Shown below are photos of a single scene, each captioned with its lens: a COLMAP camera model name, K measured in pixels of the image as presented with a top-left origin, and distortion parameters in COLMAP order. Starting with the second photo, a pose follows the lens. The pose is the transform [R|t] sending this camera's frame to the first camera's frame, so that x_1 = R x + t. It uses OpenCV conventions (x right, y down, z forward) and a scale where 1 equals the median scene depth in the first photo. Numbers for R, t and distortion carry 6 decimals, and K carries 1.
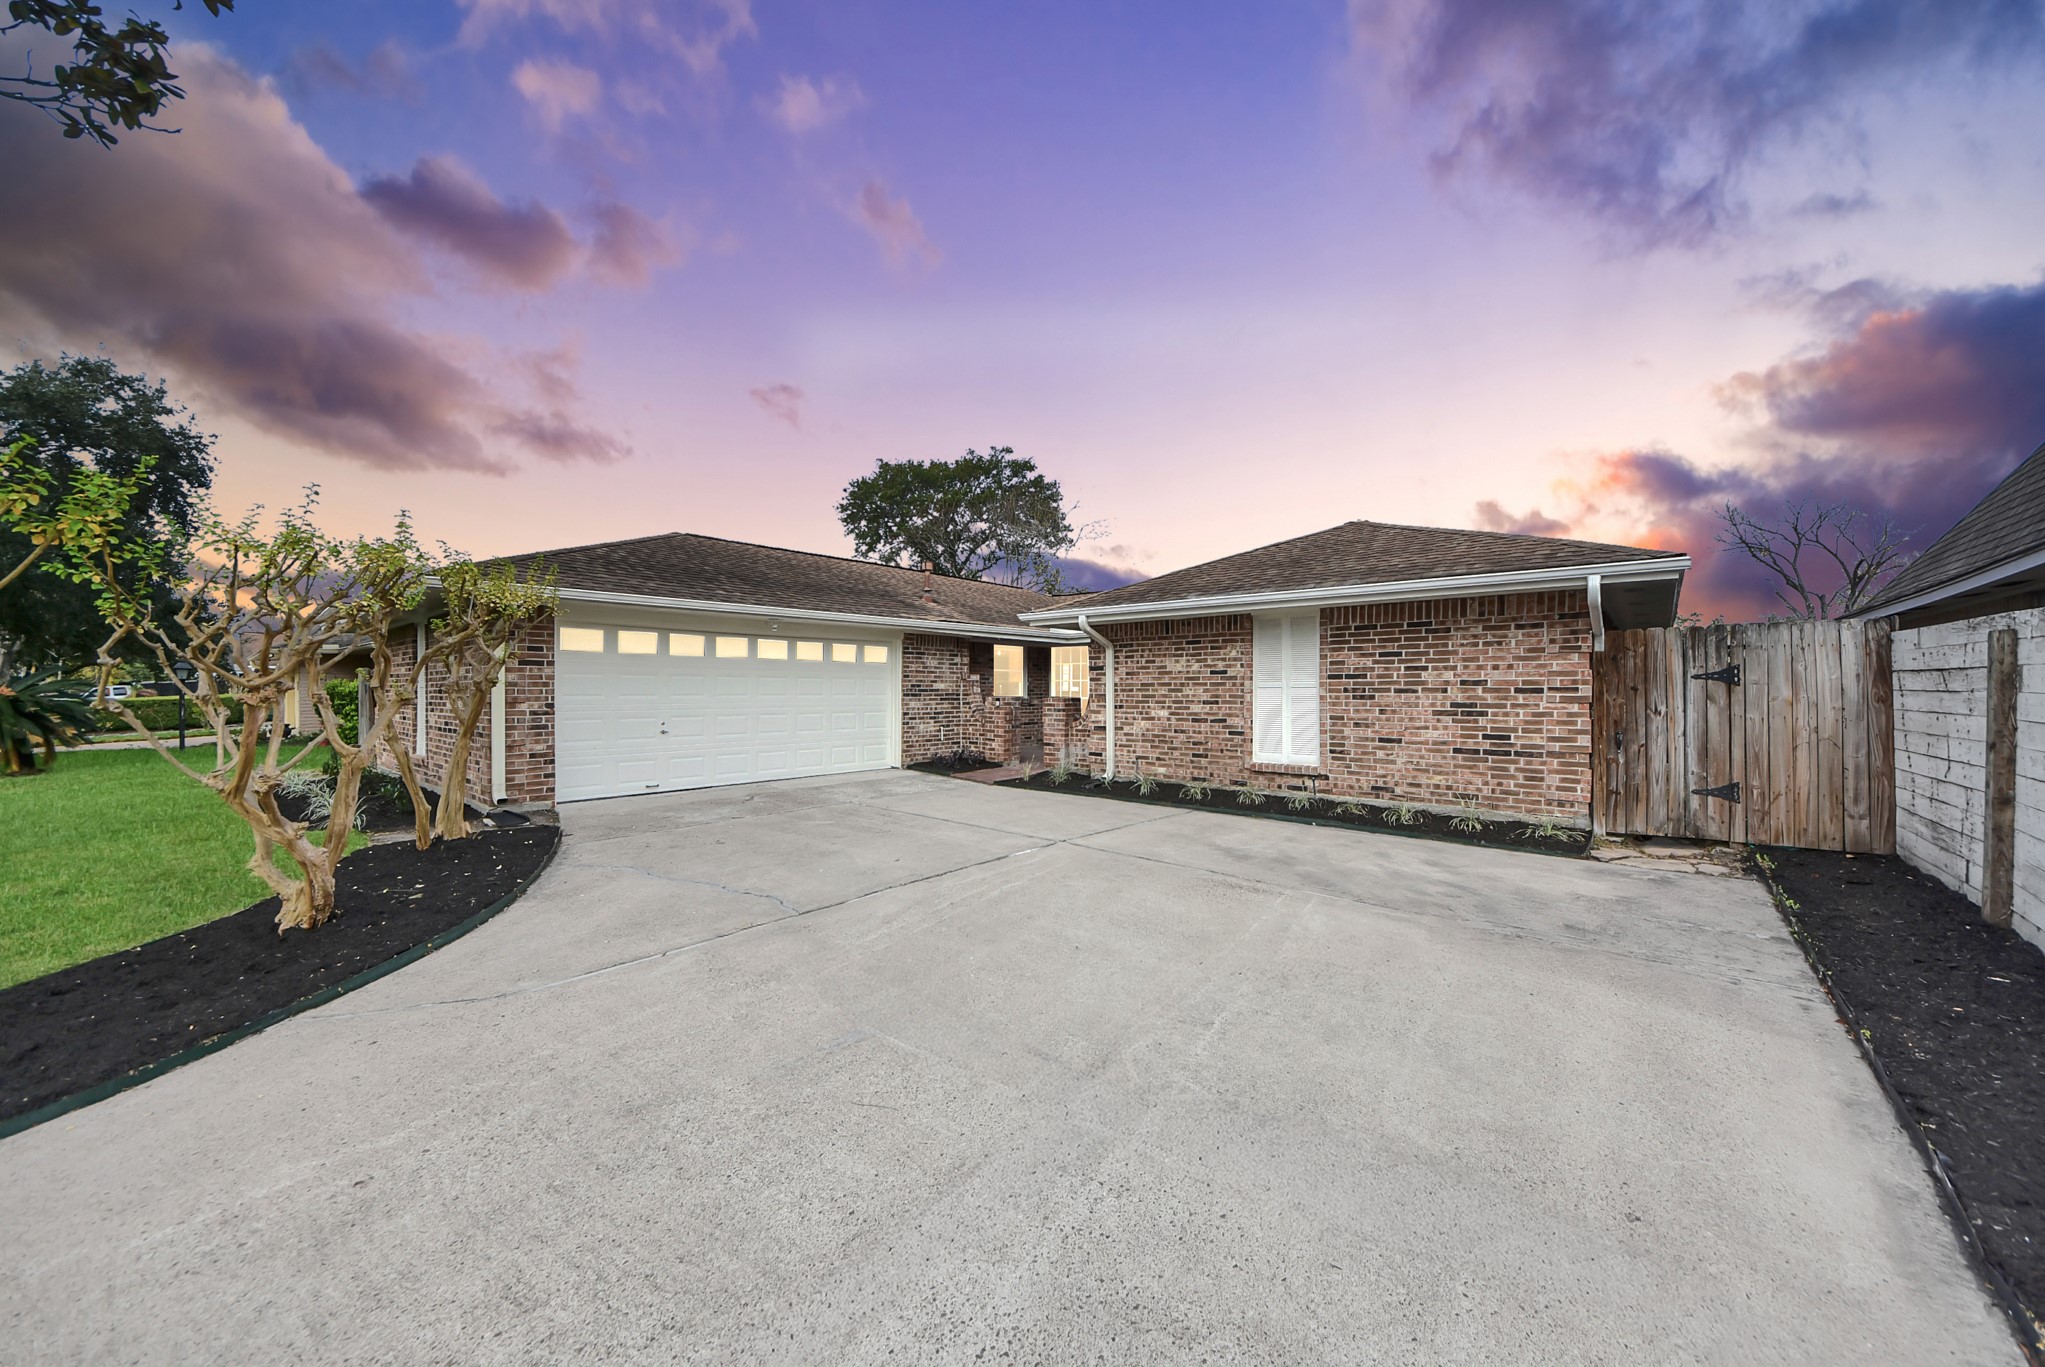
lens RADIAL K [[738.3, 0, 1029.0], [0, 738.3, 689.9], [0, 0, 1]] dist [0.050469, -0.029128]
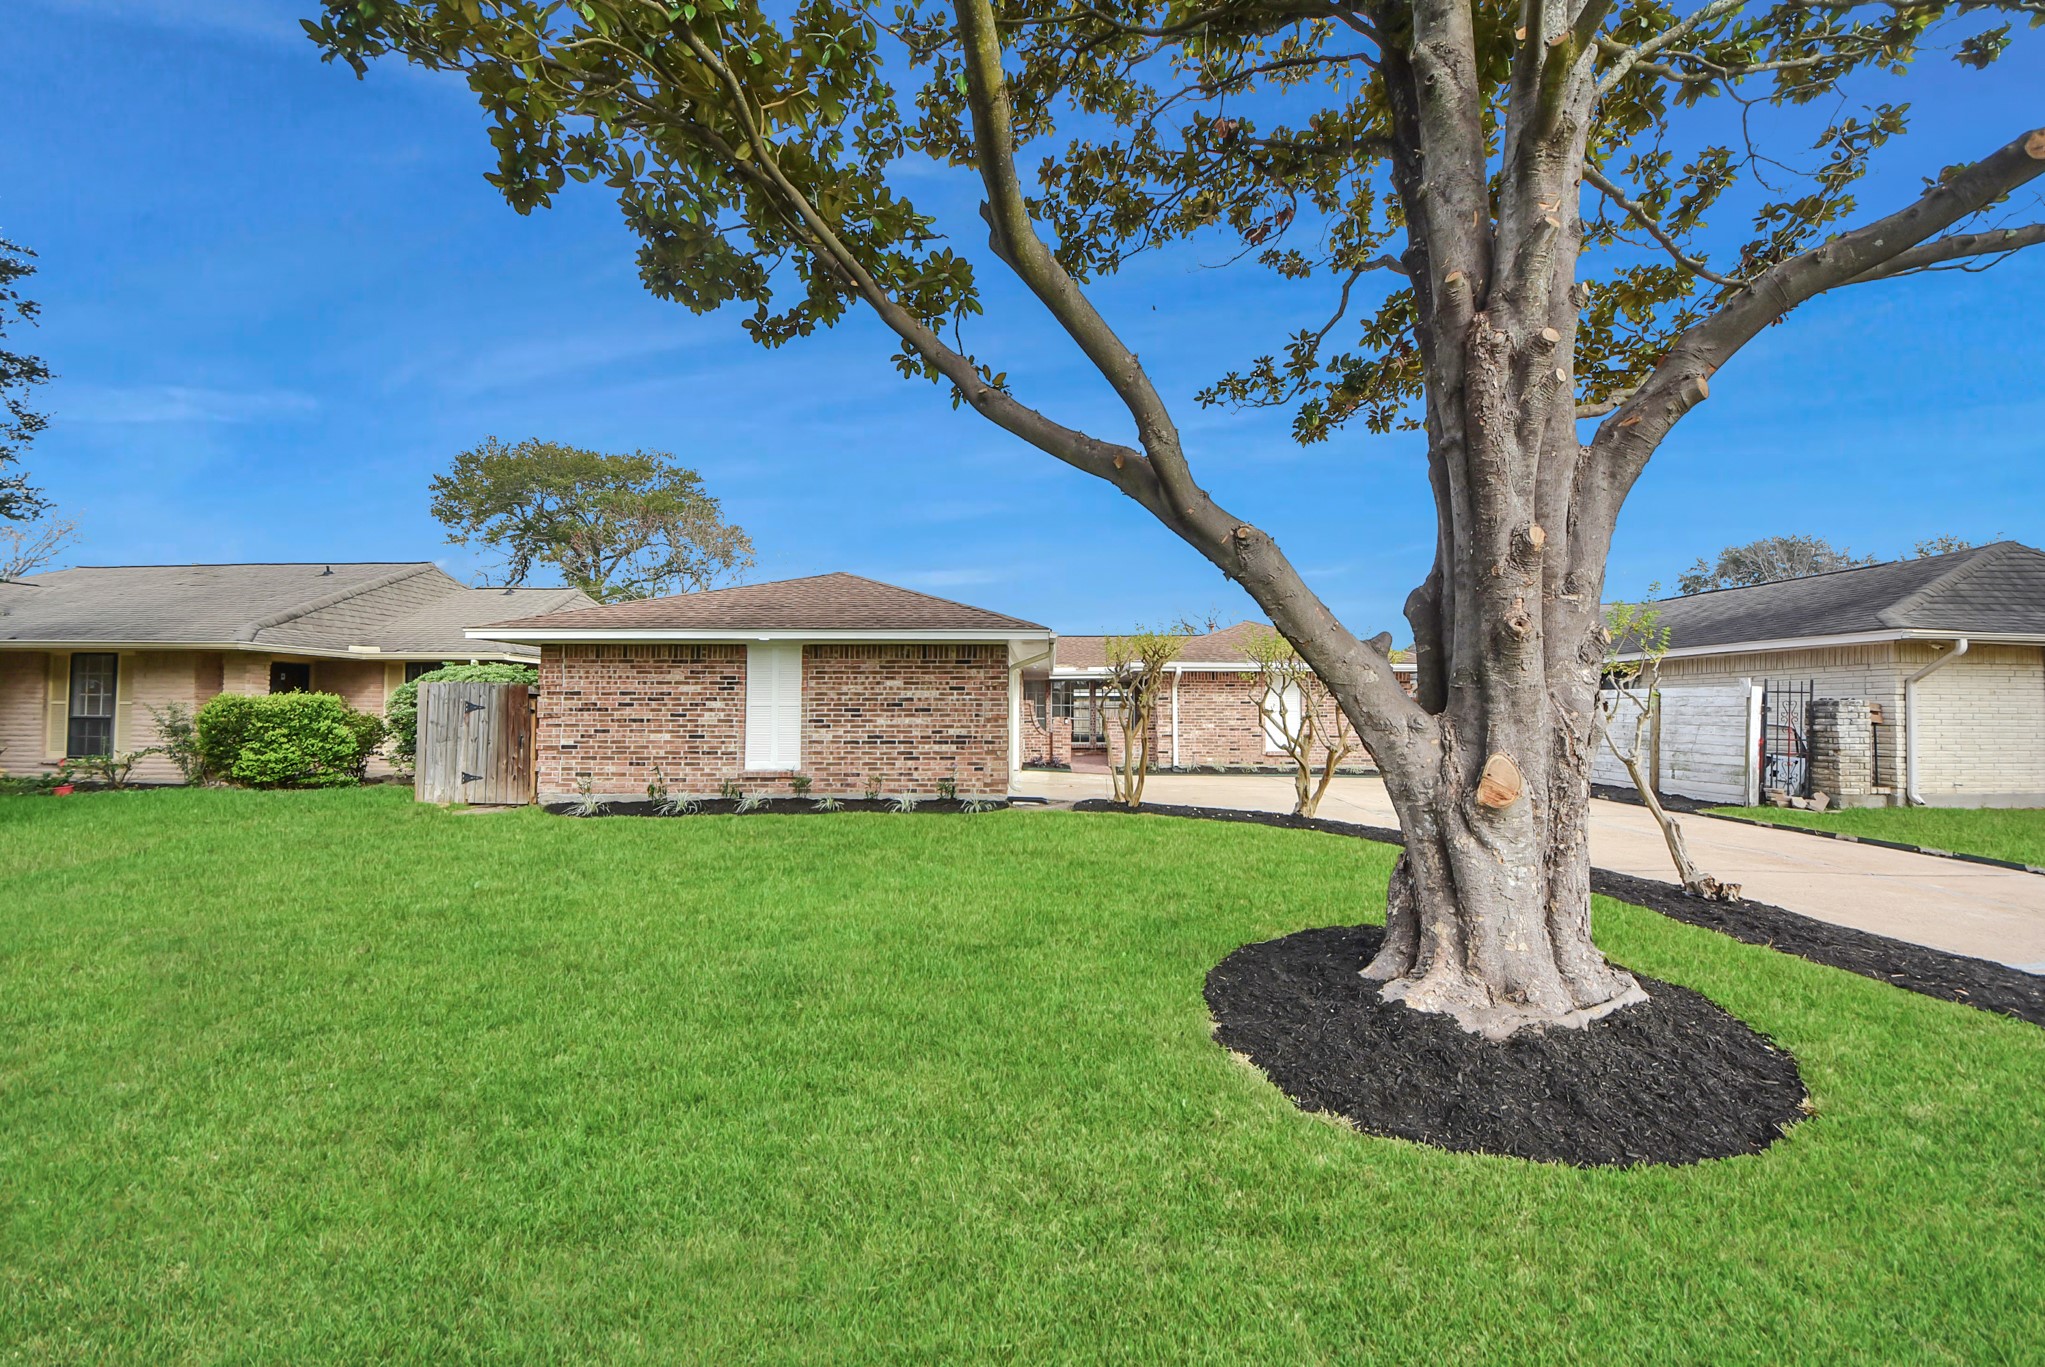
lens RADIAL K [[738.3, 0, 1029.0], [0, 738.3, 689.9], [0, 0, 1]] dist [0.050469, -0.029128]
pose [[0.723107, 0.022339, 0.690375, -1.554759], [-0.001988, 0.999540, -0.030261, 0.001454], [-0.690734, 0.020509, 0.722818, 0.054533]]
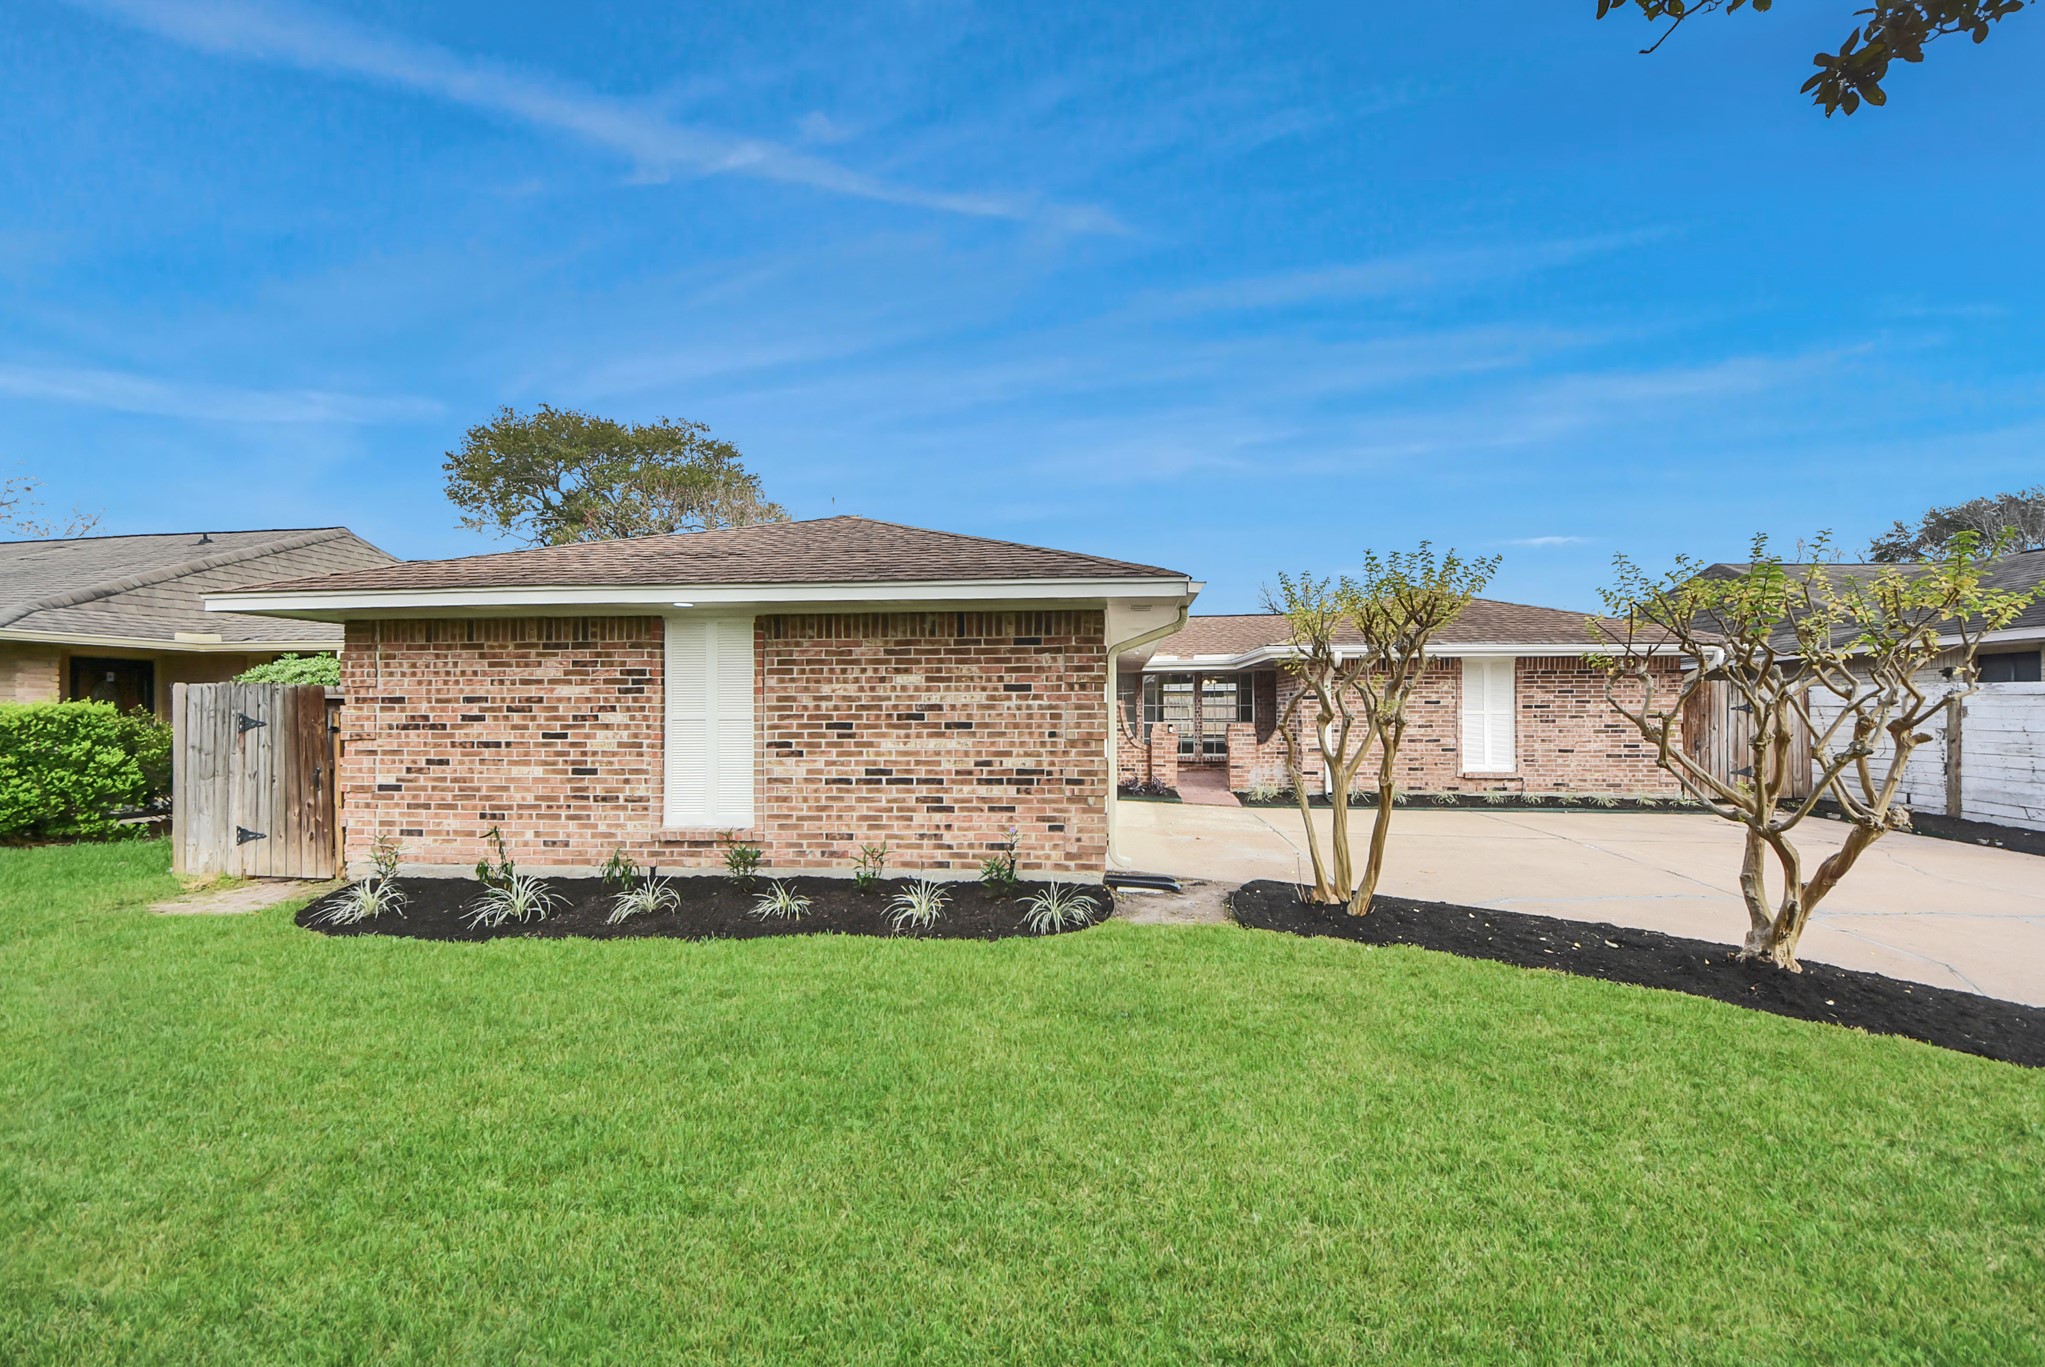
lens RADIAL K [[738.3, 0, 1029.0], [0, 738.3, 689.9], [0, 0, 1]] dist [0.050469, -0.029128]
pose [[0.780715, 0.011189, 0.624787, -1.207316], [0.002843, 0.999766, -0.021458, -0.021877], [-0.624881, 0.018529, 0.780500, 0.490108]]
